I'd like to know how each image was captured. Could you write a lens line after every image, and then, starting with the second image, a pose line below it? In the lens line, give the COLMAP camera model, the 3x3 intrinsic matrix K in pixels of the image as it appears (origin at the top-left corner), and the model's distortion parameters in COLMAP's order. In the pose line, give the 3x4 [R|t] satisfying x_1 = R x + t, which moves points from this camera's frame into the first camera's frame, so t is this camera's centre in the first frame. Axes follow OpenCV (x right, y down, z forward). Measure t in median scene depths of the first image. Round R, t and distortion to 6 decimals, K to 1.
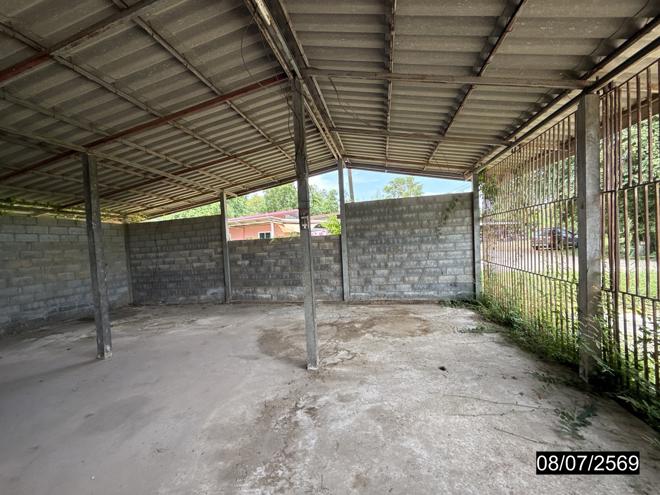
lens RADIAL K [[264.2, 0, 330.6], [0, 264.2, 249.1], [0, 0, 1]] dist [-0.000058, -0.000005]
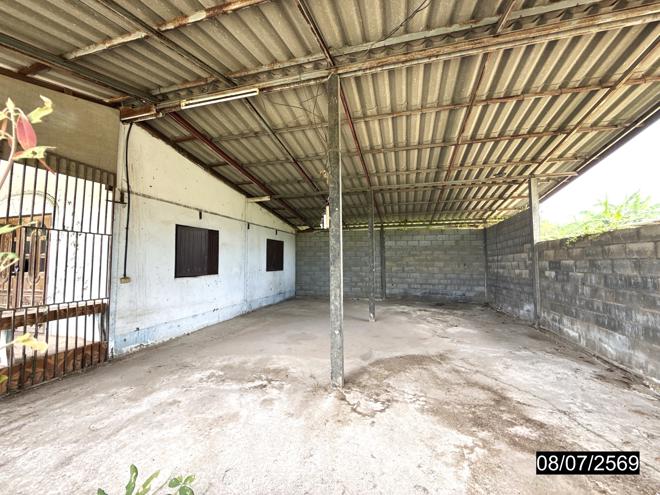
lens RADIAL K [[264.2, 0, 330.7], [0, 264.2, 245.3], [0, 0, 1]] dist [-0.000058, -0.000005]
pose [[-0.071005, -0.010951, -0.997416, 0.394912], [-0.021586, 0.999722, -0.009440, -0.004016], [0.997242, 0.020859, -0.071221, 0.500662]]
